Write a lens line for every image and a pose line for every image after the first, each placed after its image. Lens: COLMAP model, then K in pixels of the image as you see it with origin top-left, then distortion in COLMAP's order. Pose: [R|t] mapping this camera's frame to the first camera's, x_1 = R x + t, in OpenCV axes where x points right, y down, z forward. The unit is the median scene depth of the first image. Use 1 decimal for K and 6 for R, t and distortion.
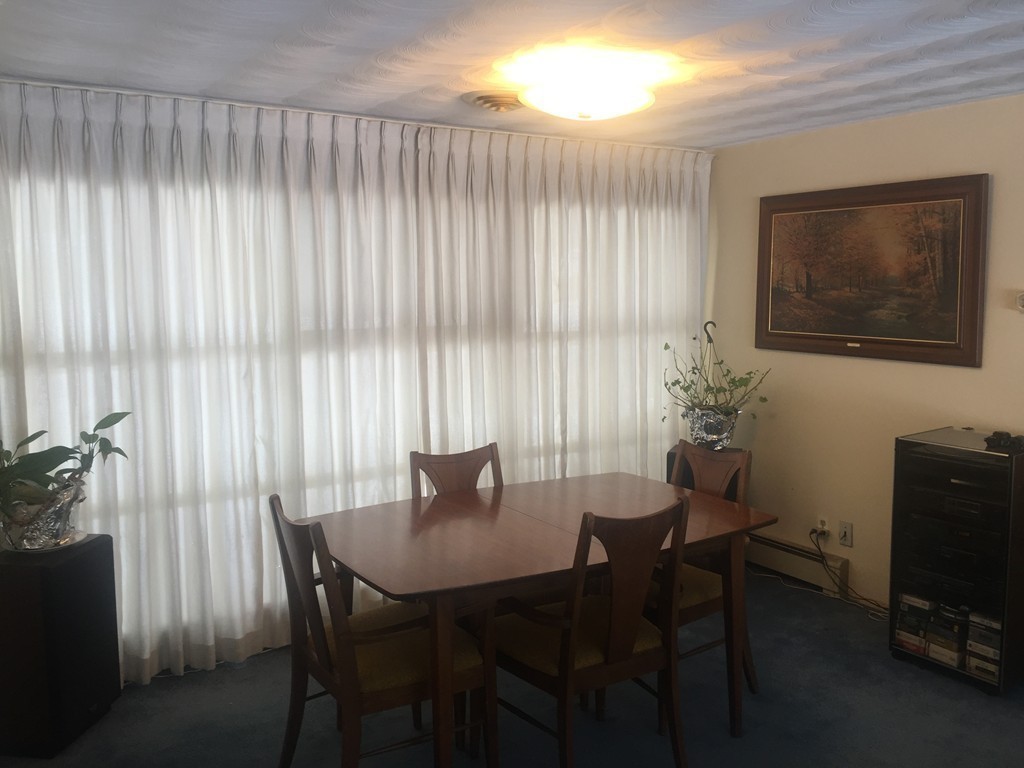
lens RADIAL K [[855.2, 0, 507.9], [0, 855.2, 388.5], [0, 0, 1]] dist [-0.025052, -0.076293]
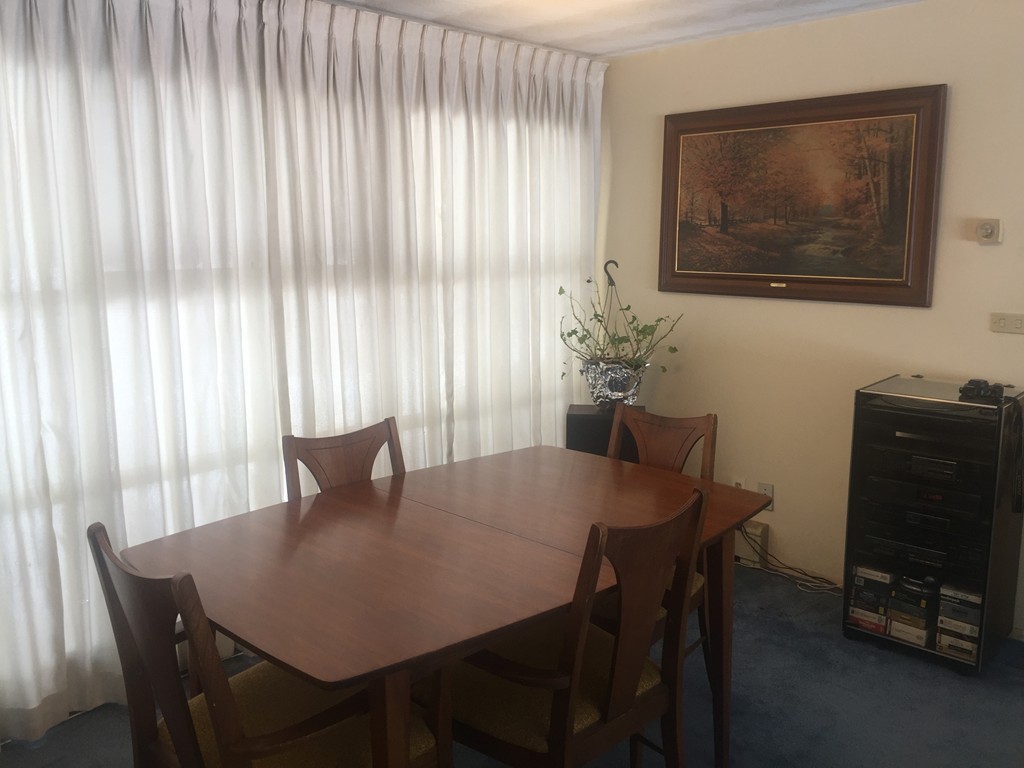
lens RADIAL K [[852.4, 0, 512.0], [0, 852.4, 384.0], [0, 0, 1]] dist [0.010003, -0.061202]
pose [[0.970329, -0.037397, 0.238880, -0.083938], [0.025393, 0.998265, 0.053133, -0.003022], [-0.240452, -0.045491, 0.969594, 0.222995]]
